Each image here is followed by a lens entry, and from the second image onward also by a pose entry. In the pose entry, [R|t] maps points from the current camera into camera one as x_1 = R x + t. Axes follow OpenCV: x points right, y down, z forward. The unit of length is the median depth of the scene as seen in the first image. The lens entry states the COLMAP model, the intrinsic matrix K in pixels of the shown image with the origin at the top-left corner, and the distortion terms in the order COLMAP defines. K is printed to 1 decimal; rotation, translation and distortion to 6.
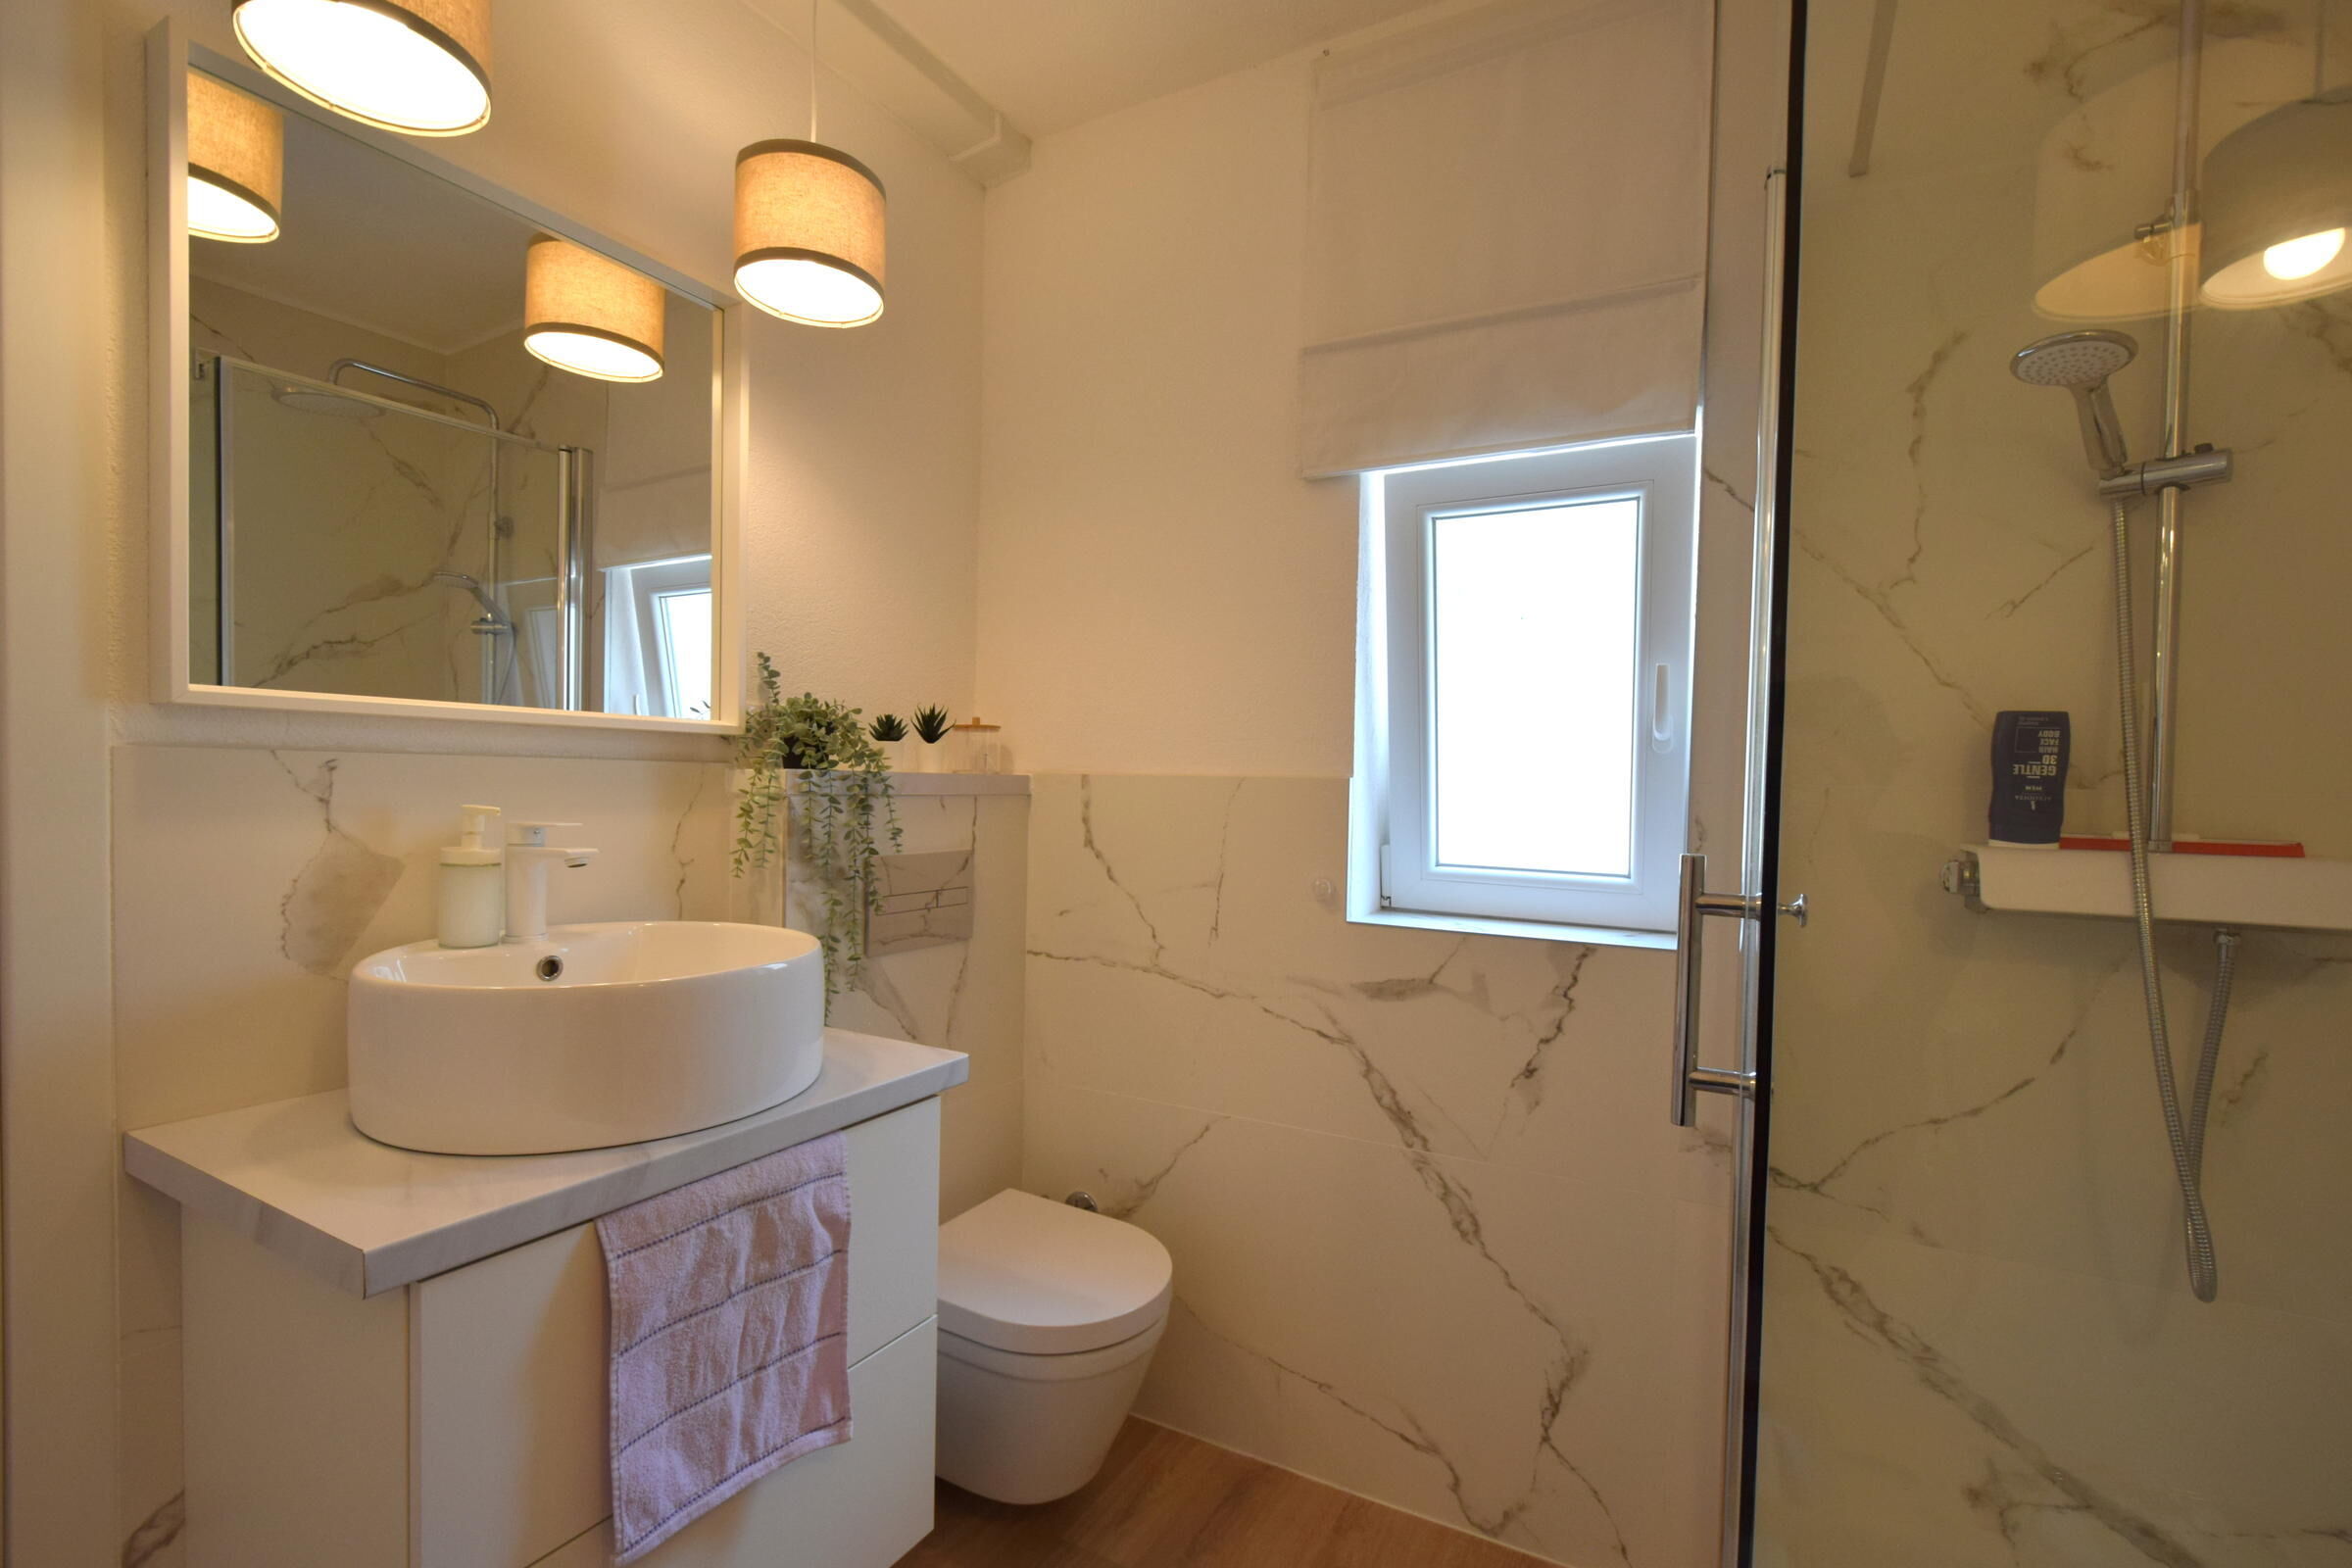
lens RADIAL K [[1034.8, 0, 1182.8], [0, 1034.8, 793.0], [0, 0, 1]] dist [0.002089, -0.005463]
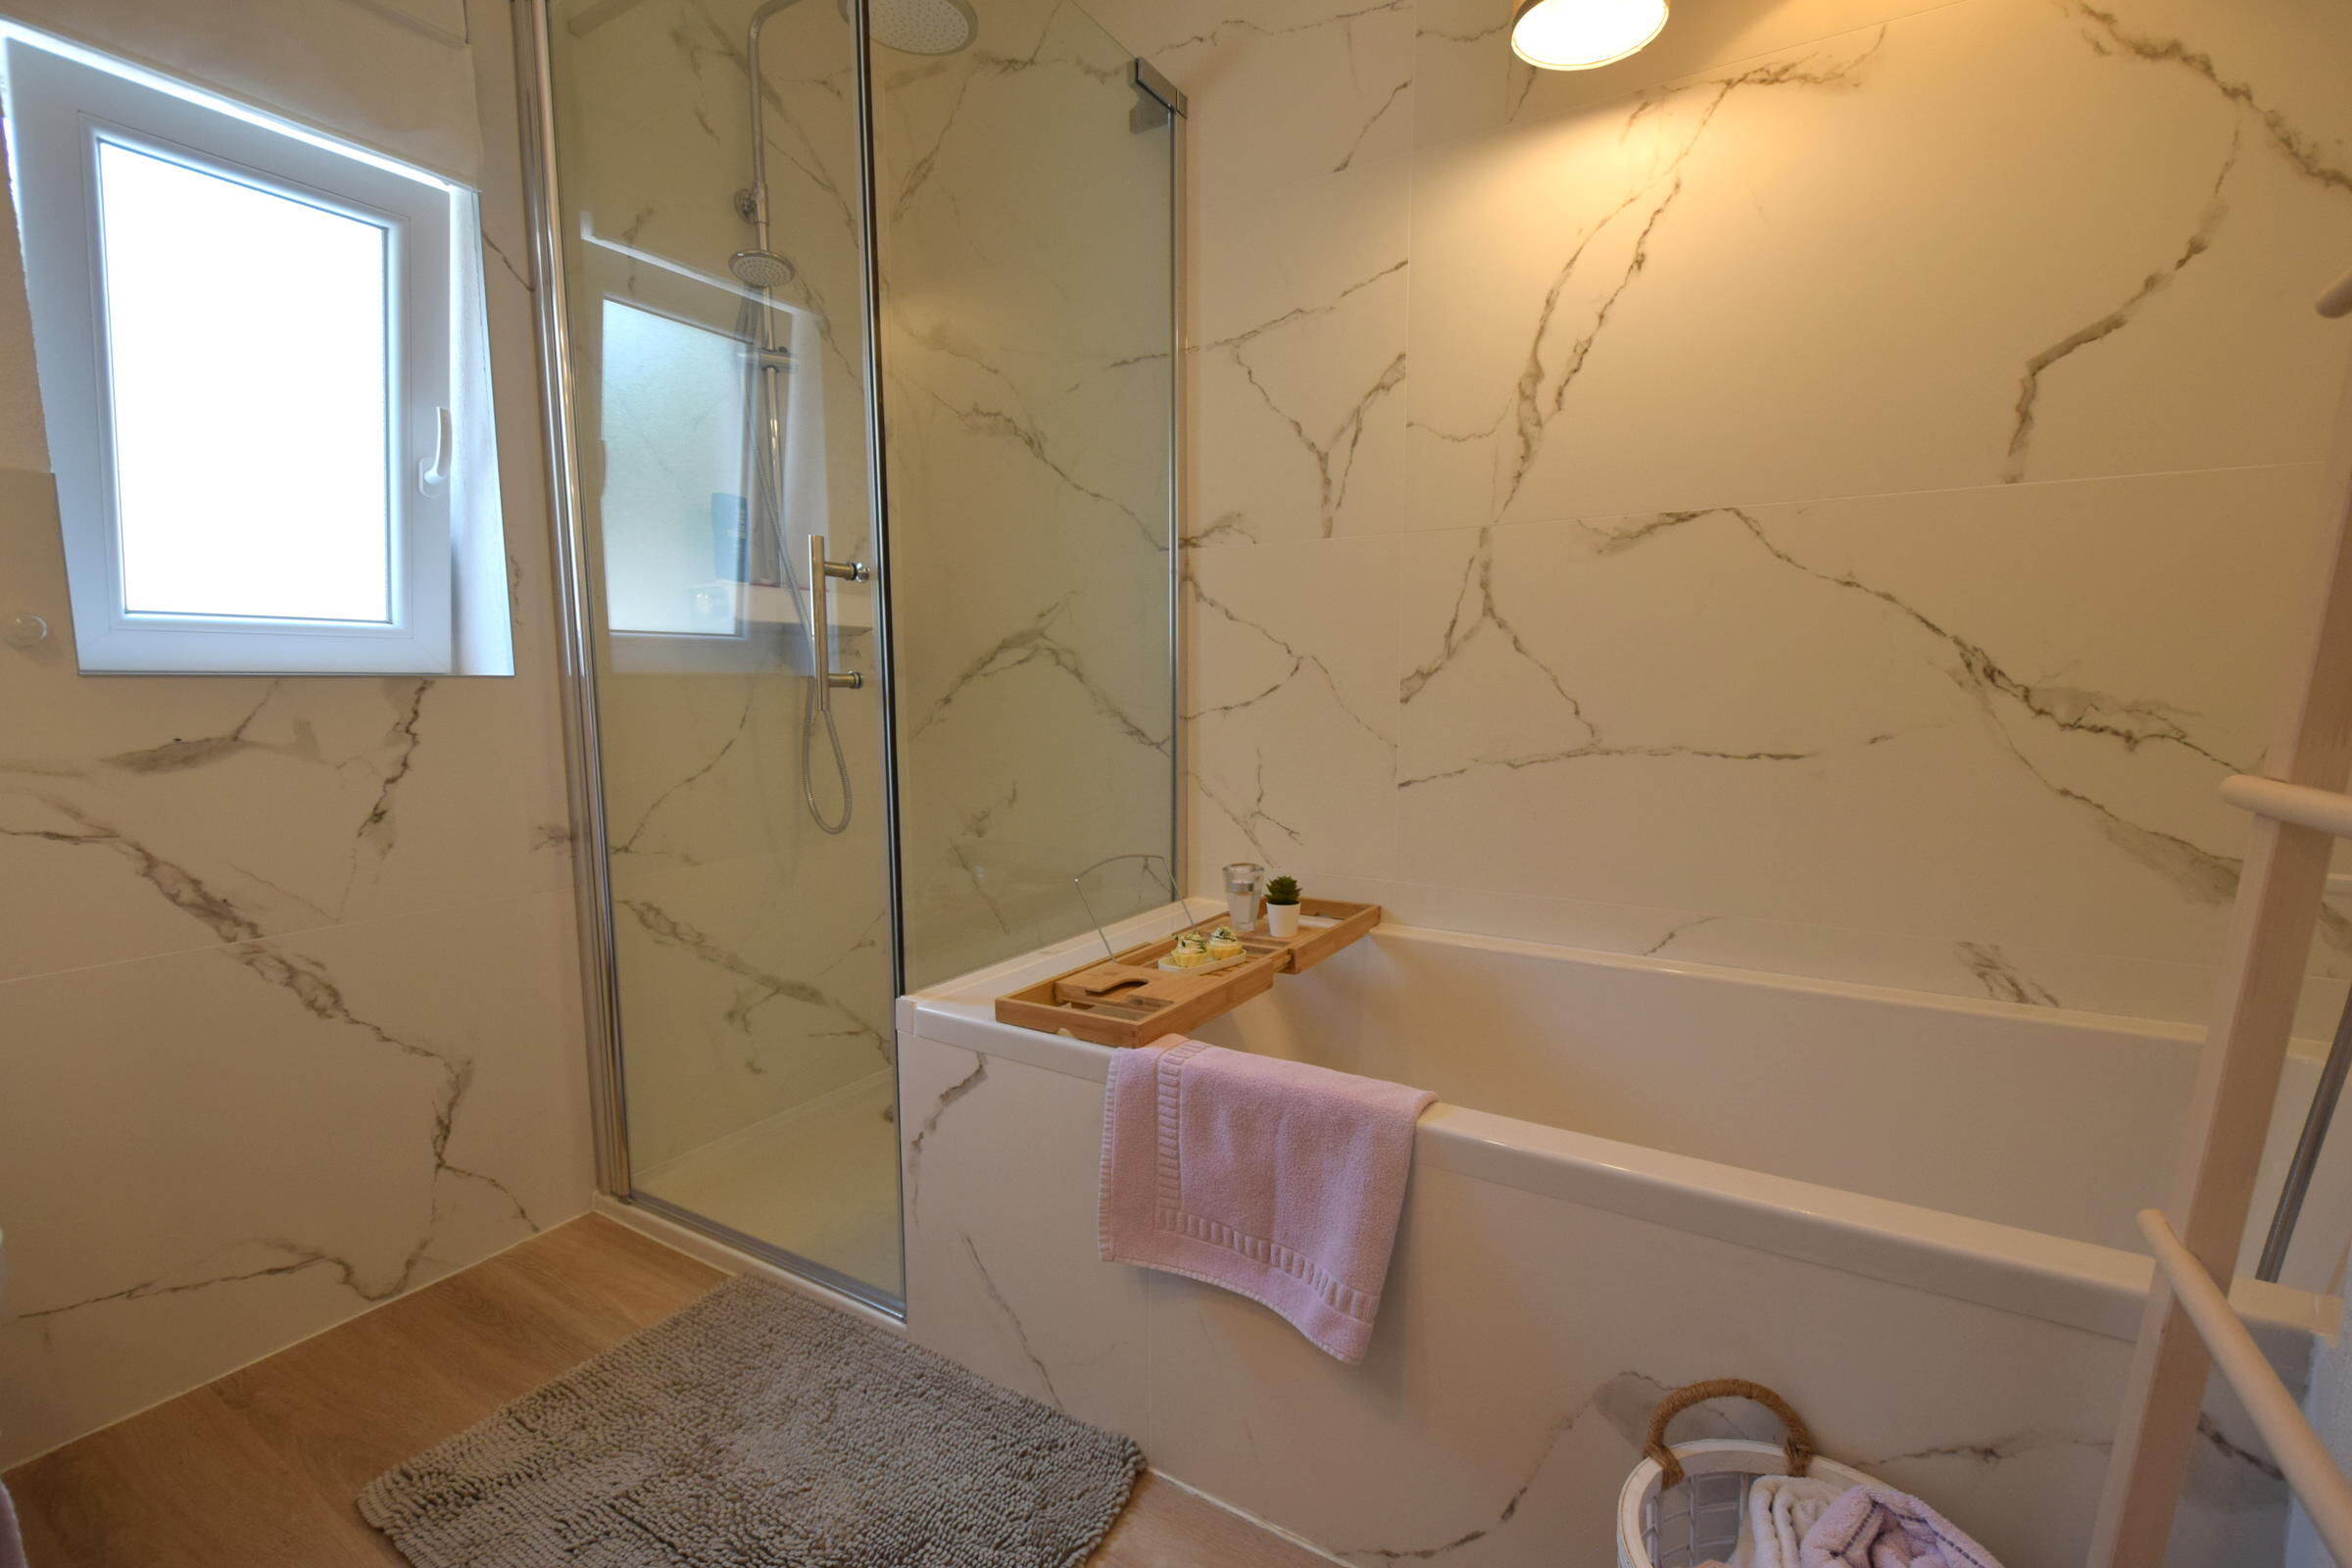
lens RADIAL K [[1034.8, 0, 1182.8], [0, 1034.8, 793.0], [0, 0, 1]] dist [0.002089, -0.005463]
pose [[0.041082, -0.127790, 0.990950, -0.576785], [0.017883, 0.991723, 0.127148, 0.138769], [-0.998996, 0.012498, 0.043027, 0.211225]]
